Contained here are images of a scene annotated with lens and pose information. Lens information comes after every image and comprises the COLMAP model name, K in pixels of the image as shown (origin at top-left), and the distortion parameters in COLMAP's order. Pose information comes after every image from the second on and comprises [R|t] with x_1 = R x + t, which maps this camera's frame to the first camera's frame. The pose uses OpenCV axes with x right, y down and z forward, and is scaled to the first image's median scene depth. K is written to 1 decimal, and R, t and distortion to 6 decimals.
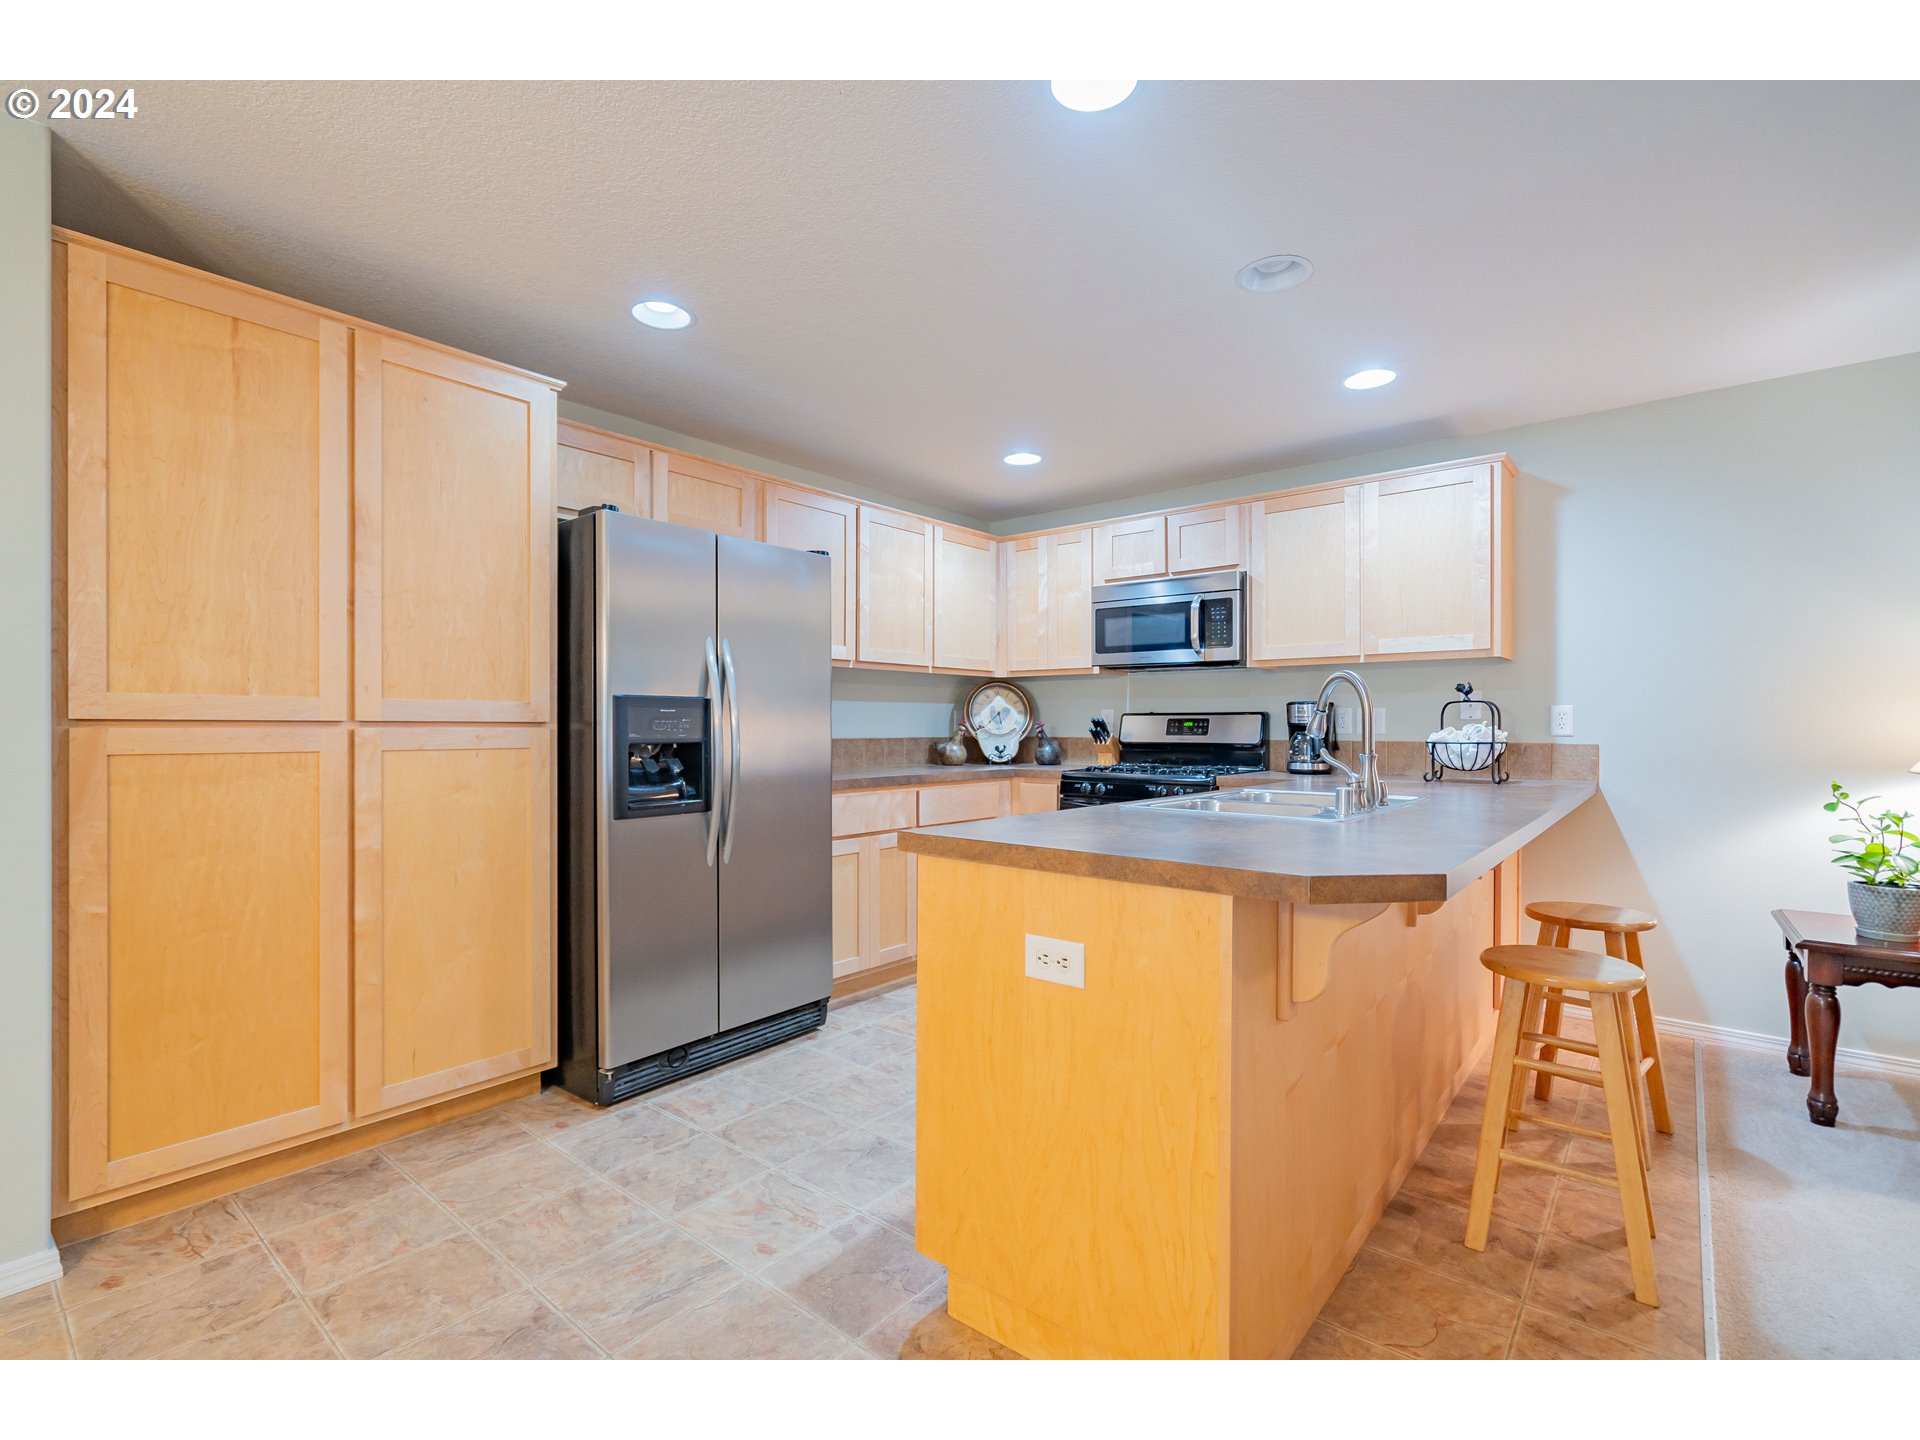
lens RADIAL K [[883.3, 0, 948.6], [0, 883.3, 724.7], [0, 0, 1]] dist [-0.000188, 0.000462]
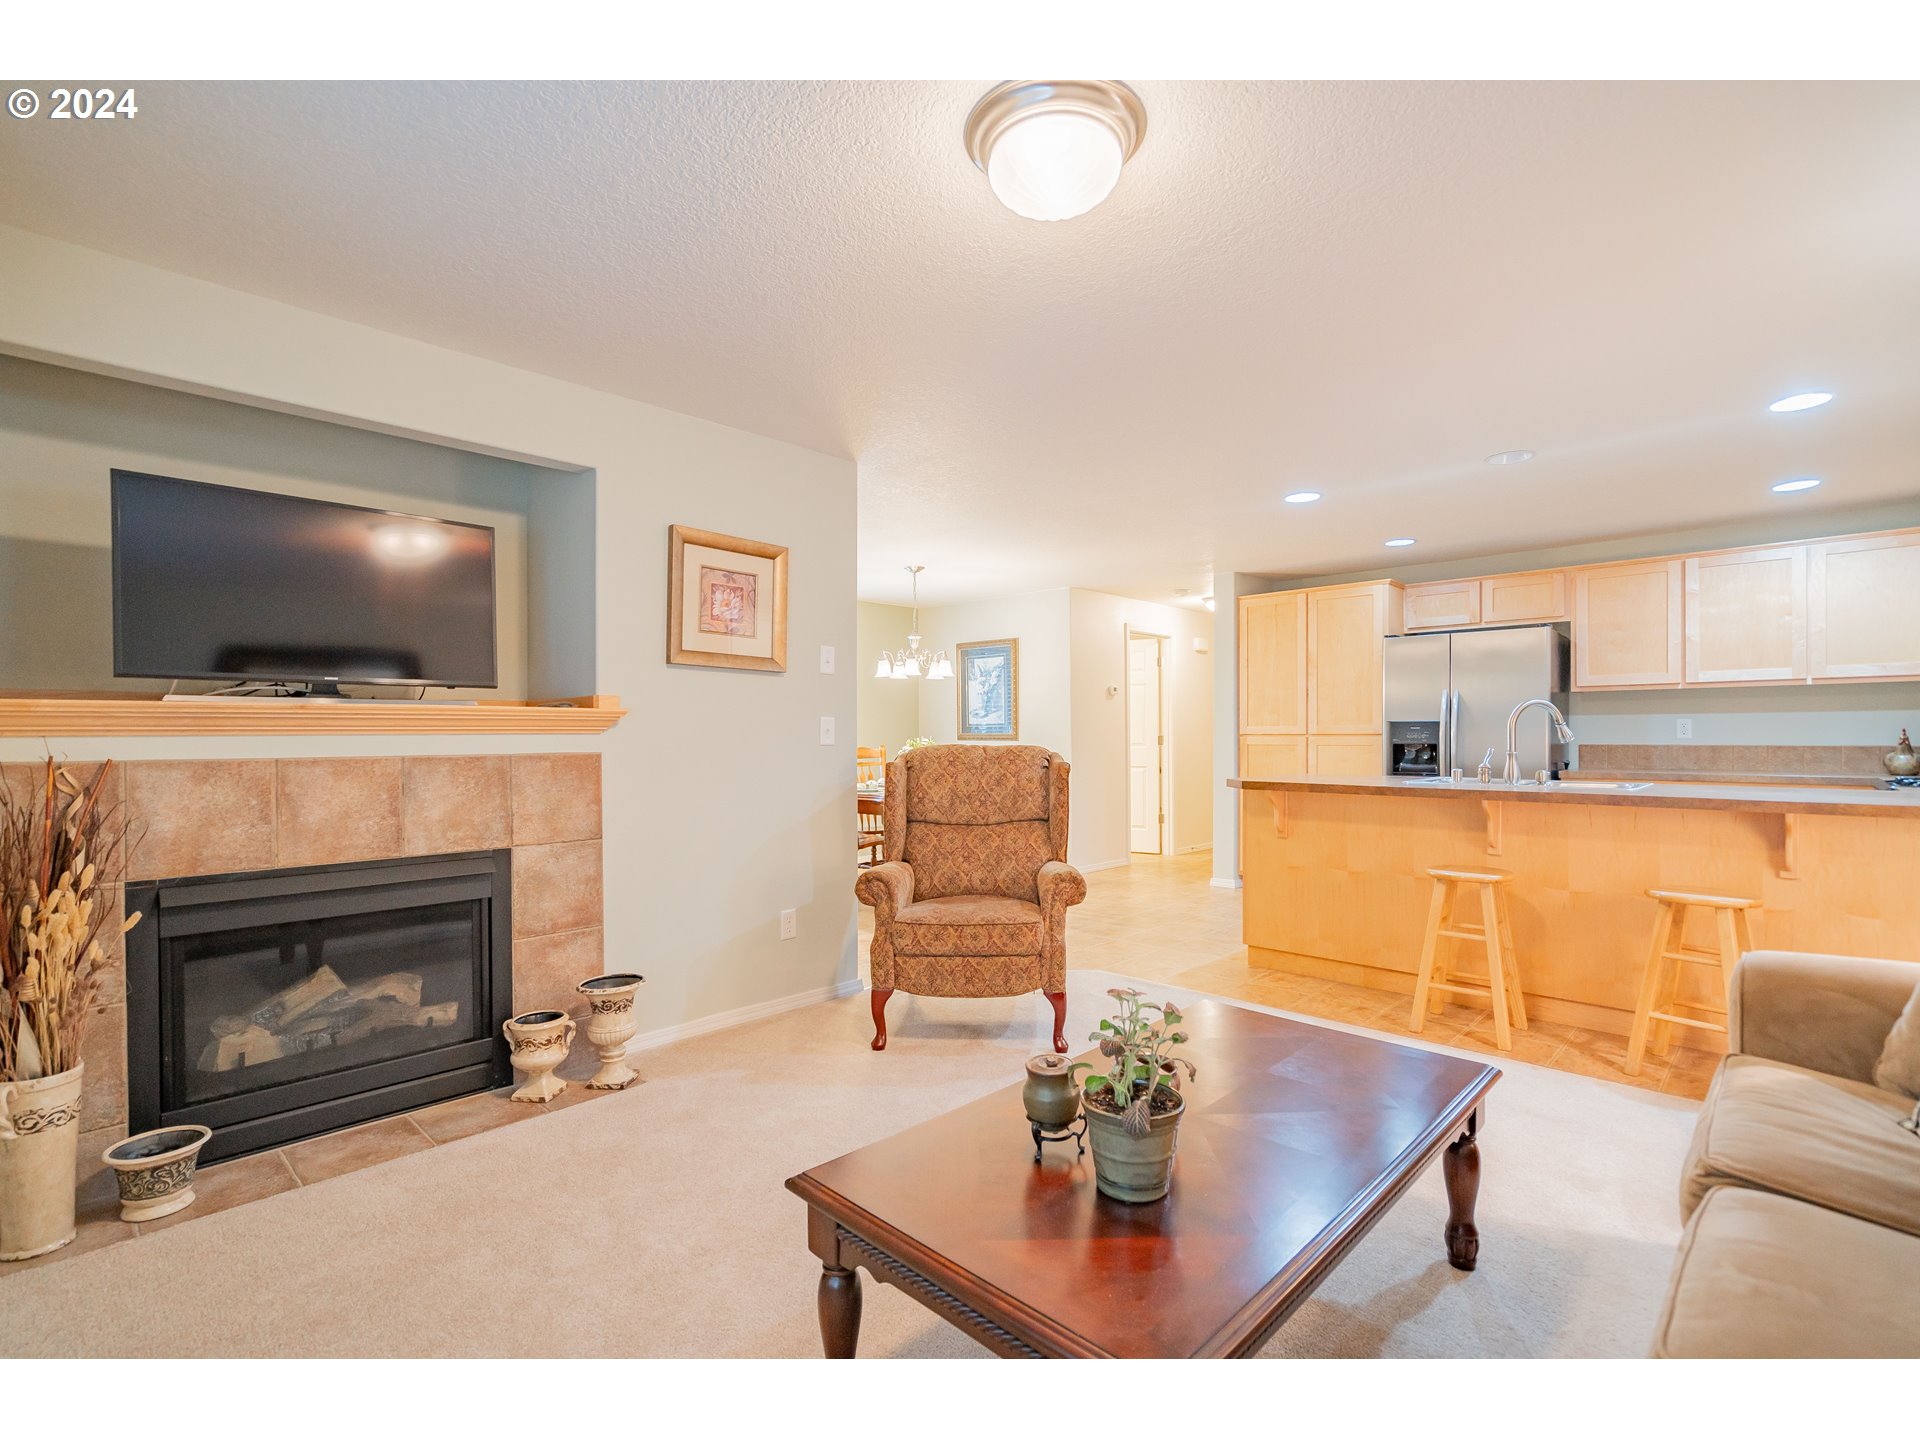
lens RADIAL K [[883.6, 0, 966.4], [0, 883.6, 746.1], [0, 0, 1]] dist [0.001066, 0.000654]
pose [[-0.062819, 0.010722, -0.997967, 1.231778], [0.002985, 0.999940, 0.010555, 0.000978], [0.998020, -0.002316, -0.062847, 0.060004]]
